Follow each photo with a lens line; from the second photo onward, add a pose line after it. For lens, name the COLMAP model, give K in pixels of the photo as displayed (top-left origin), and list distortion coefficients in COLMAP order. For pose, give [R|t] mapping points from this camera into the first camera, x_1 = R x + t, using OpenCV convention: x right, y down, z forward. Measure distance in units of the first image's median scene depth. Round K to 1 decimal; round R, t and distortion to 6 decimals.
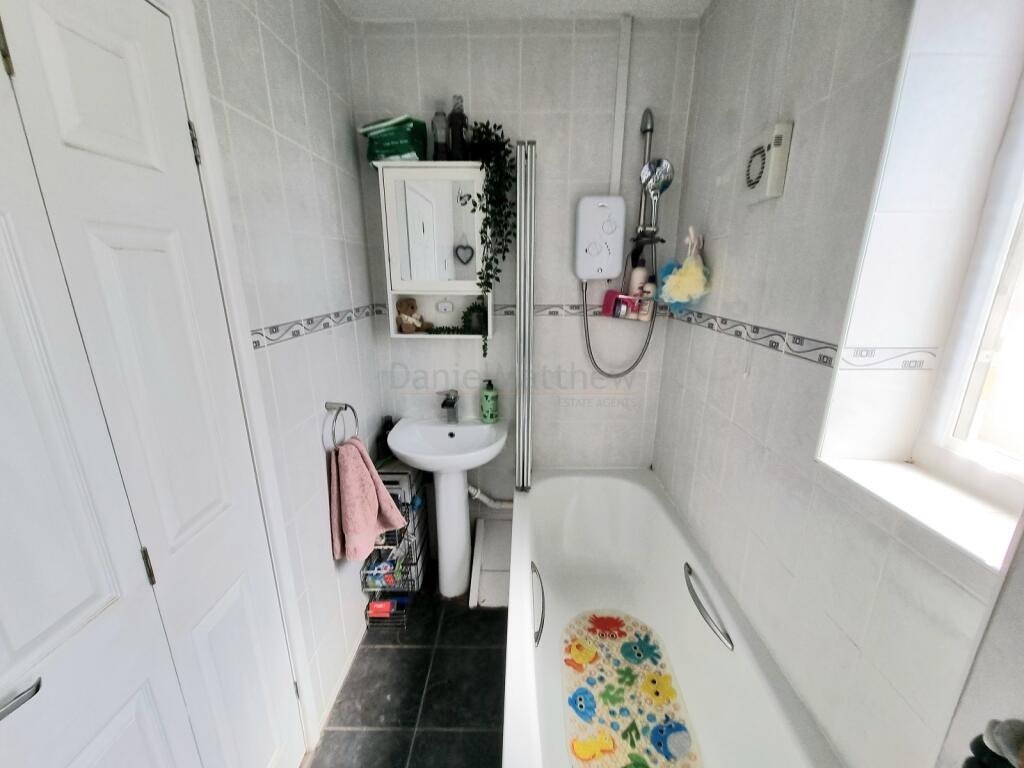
lens RADIAL K [[433.8, 0, 511.5], [0, 433.8, 389.9], [0, 0, 1]] dist [0.014381, -0.009967]
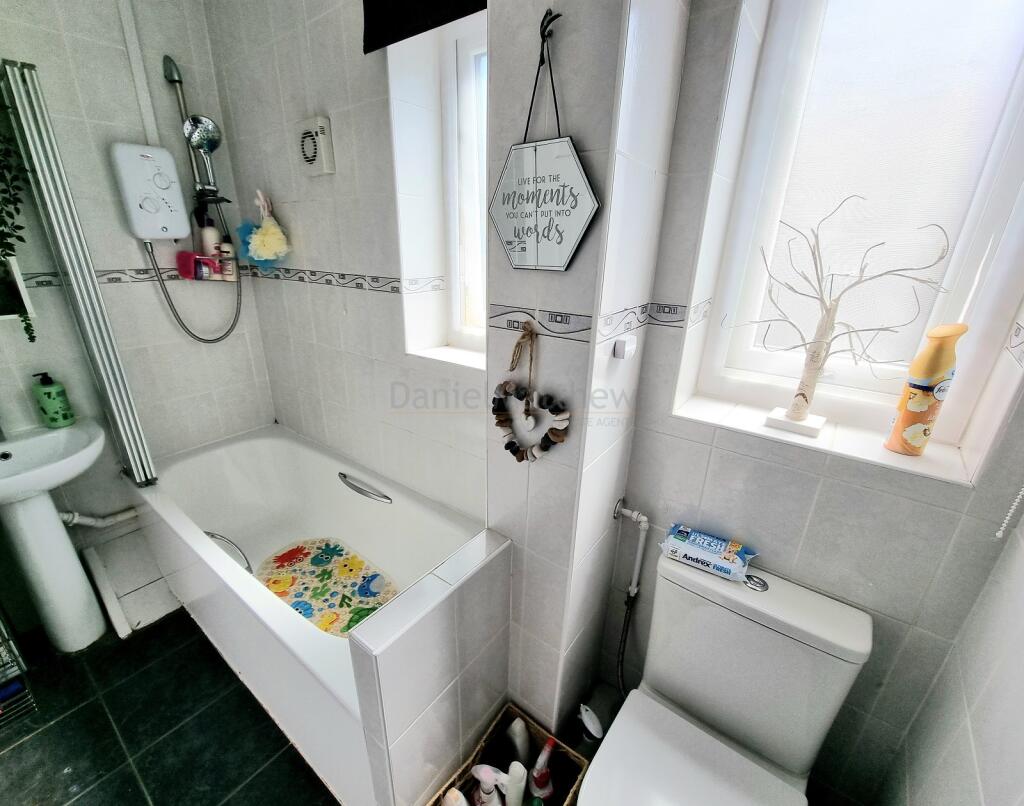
lens RADIAL K [[443.3, 0, 508.8], [0, 443.3, 403.8], [0, 0, 1]] dist [-0.002134, -0.000630]
pose [[0.586772, -0.281944, 0.759082, -0.204085], [0.206980, 0.958507, 0.196020, 0.054580], [-0.782852, 0.042096, 0.620782, -0.163154]]
